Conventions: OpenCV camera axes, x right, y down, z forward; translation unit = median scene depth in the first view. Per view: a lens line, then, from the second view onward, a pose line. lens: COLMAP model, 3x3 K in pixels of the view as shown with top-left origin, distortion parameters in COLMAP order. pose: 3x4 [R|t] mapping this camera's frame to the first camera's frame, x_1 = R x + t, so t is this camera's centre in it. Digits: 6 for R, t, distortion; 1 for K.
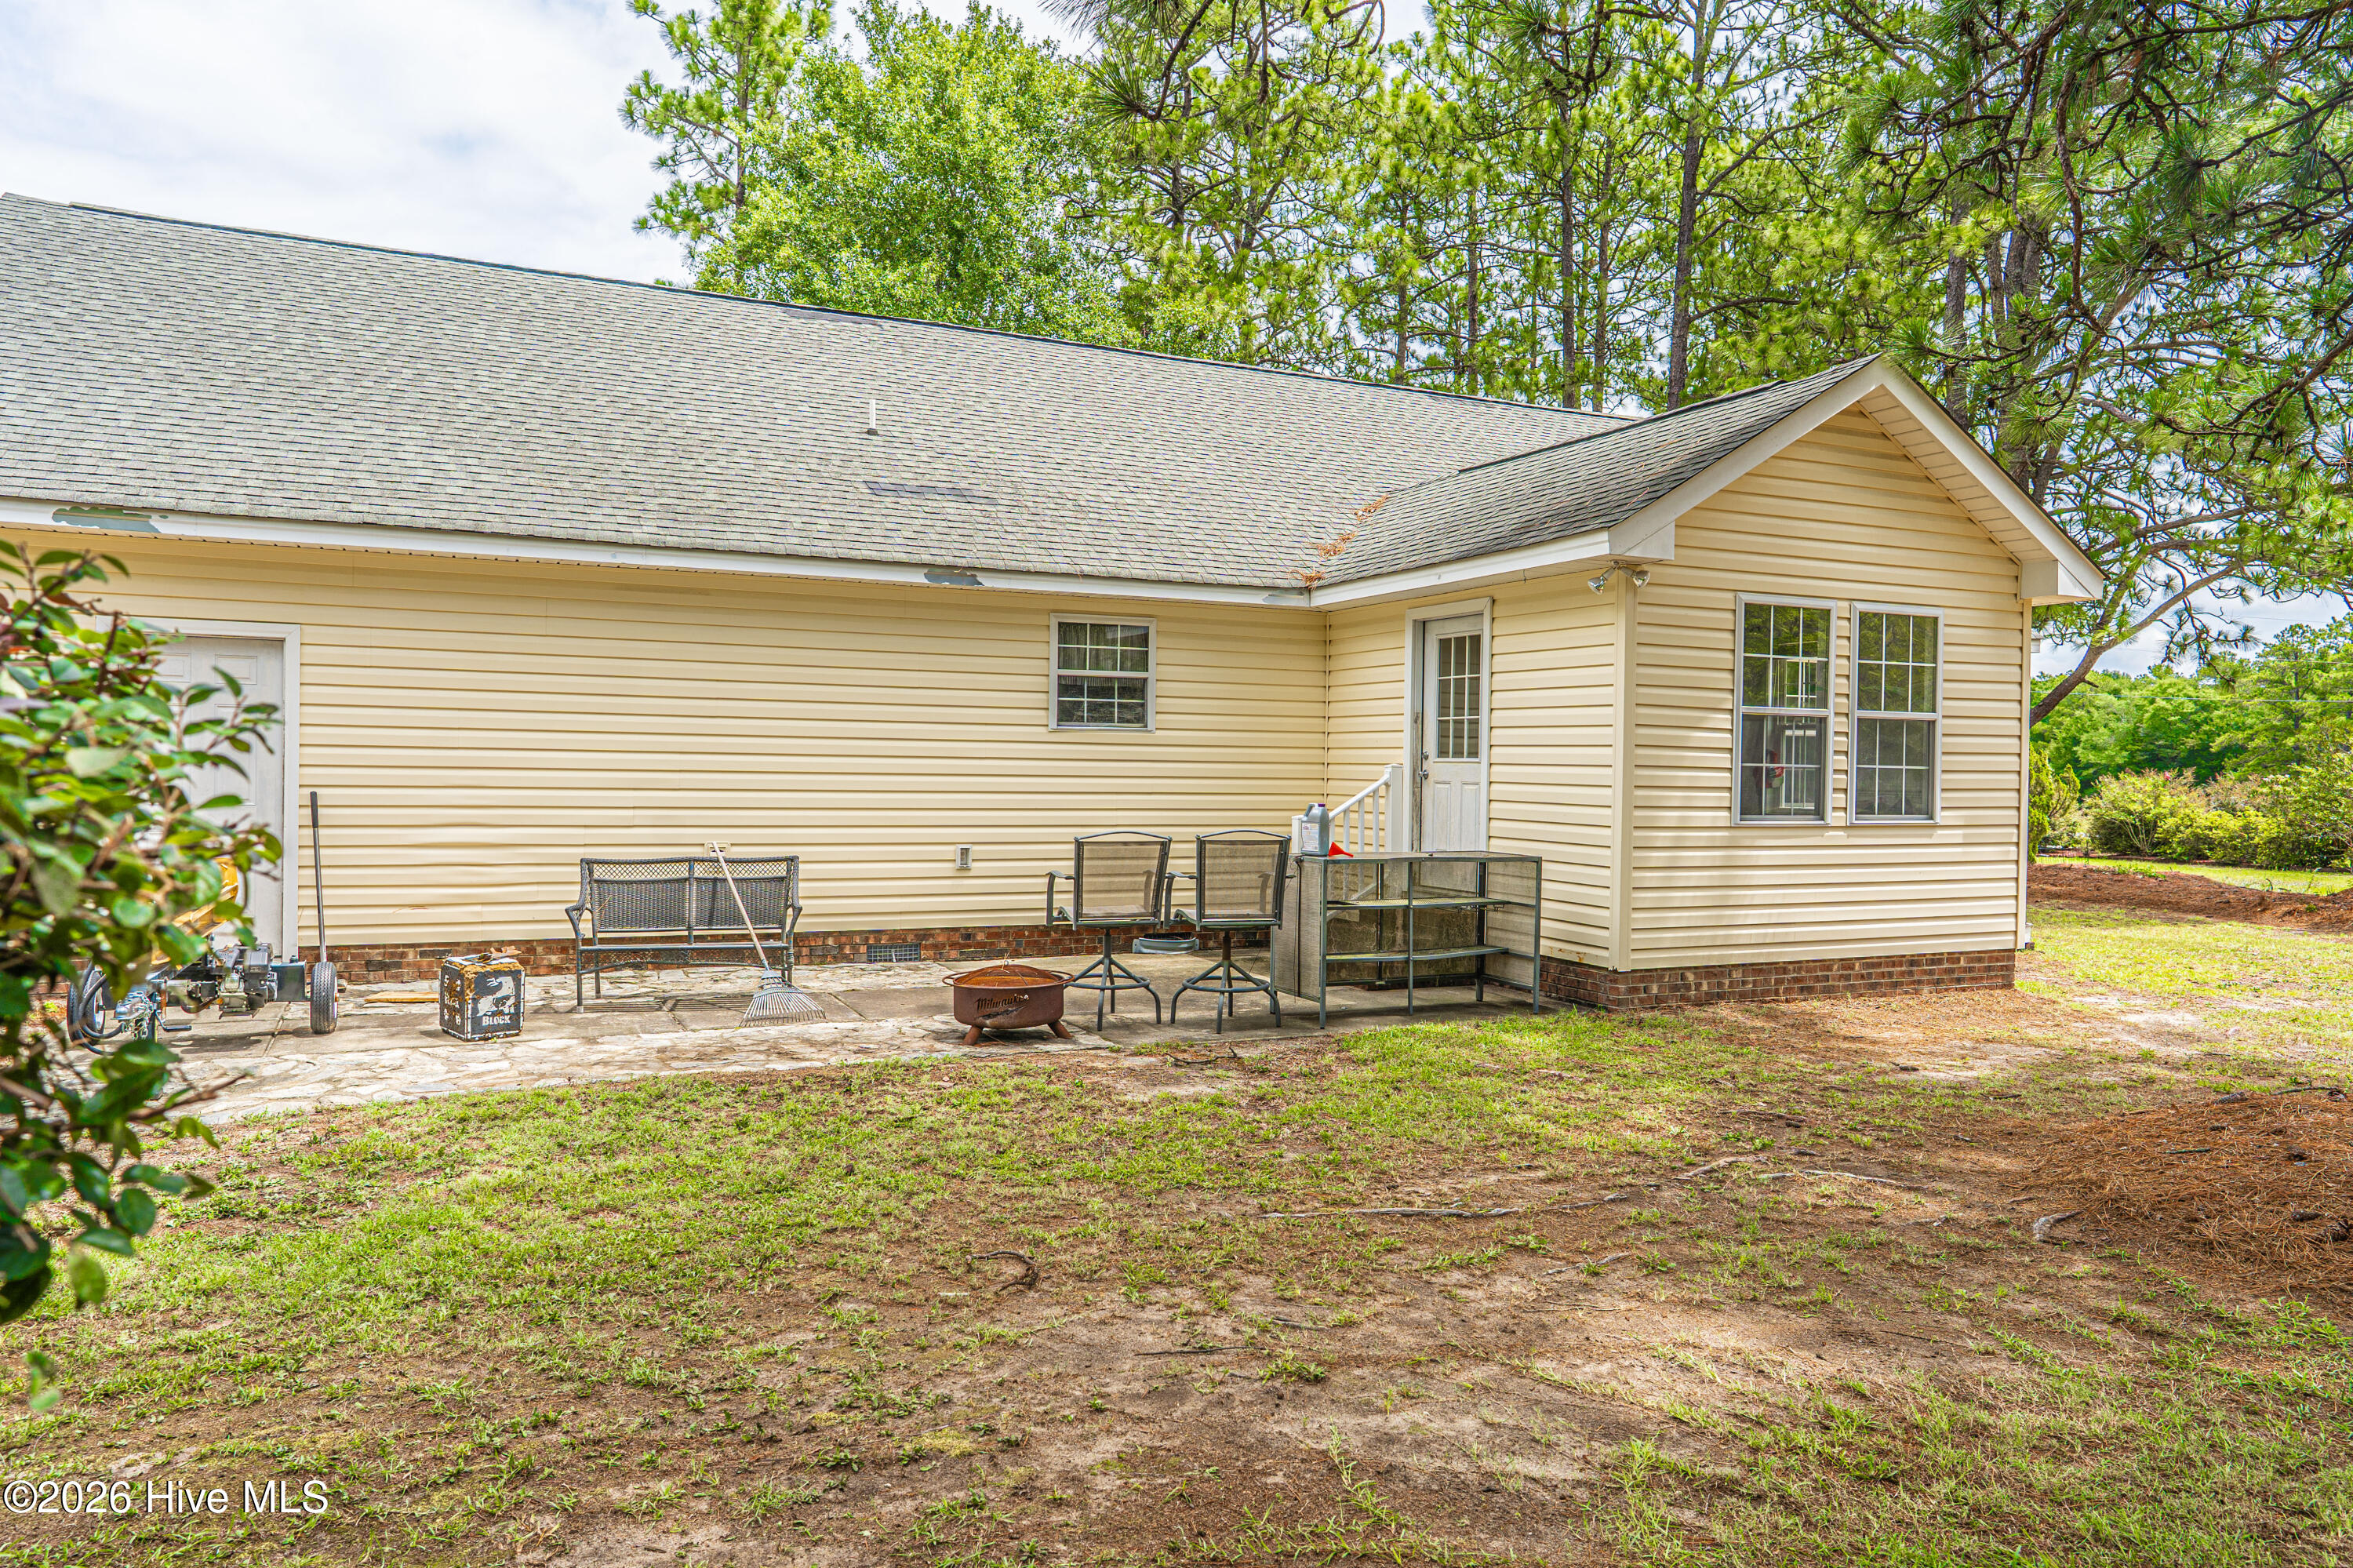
lens RADIAL K [[1643.5, 0, 1172.7], [0, 1643.5, 786.1], [0, 0, 1]] dist [0.008912, -0.000320]
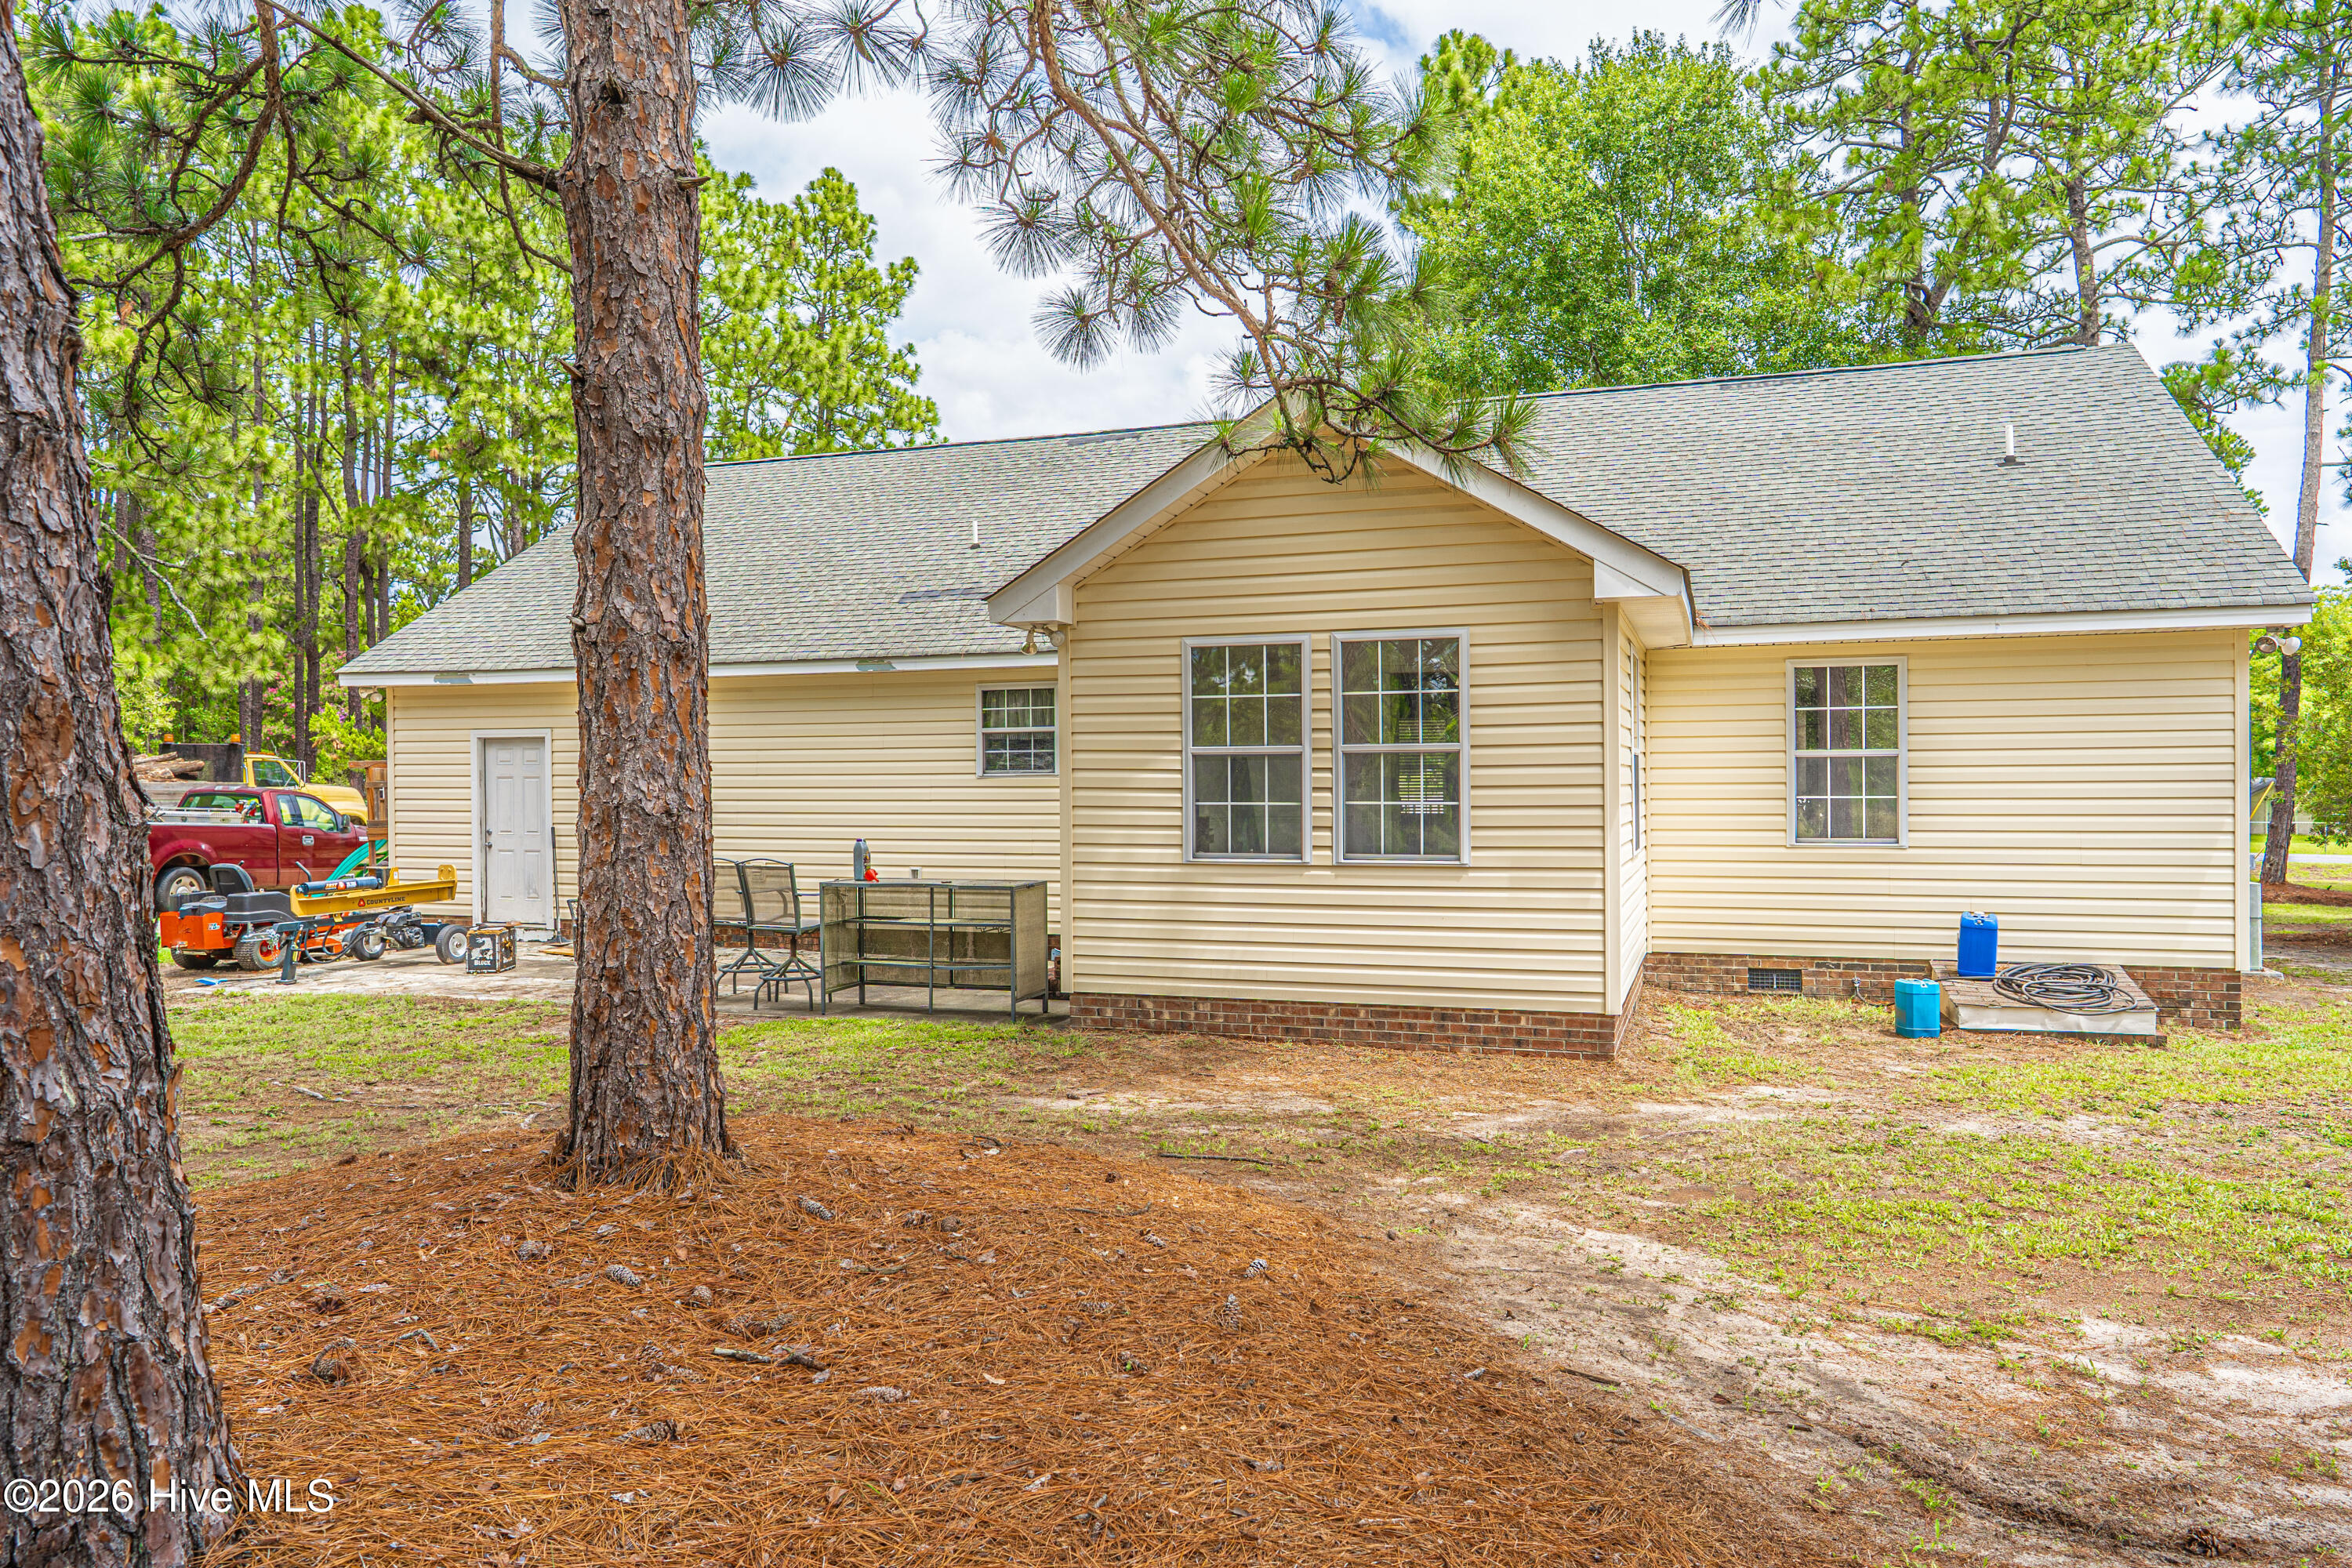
lens RADIAL K [[1642.8, 0, 1175.1], [0, 1642.8, 783.7], [0, 0, 1]] dist [0.008912, -0.000320]
pose [[0.693598, -0.016373, -0.720176, 1.033581], [0.005345, 0.999831, -0.017582, -0.006917], [0.720343, 0.008346, 0.693568, 0.266158]]
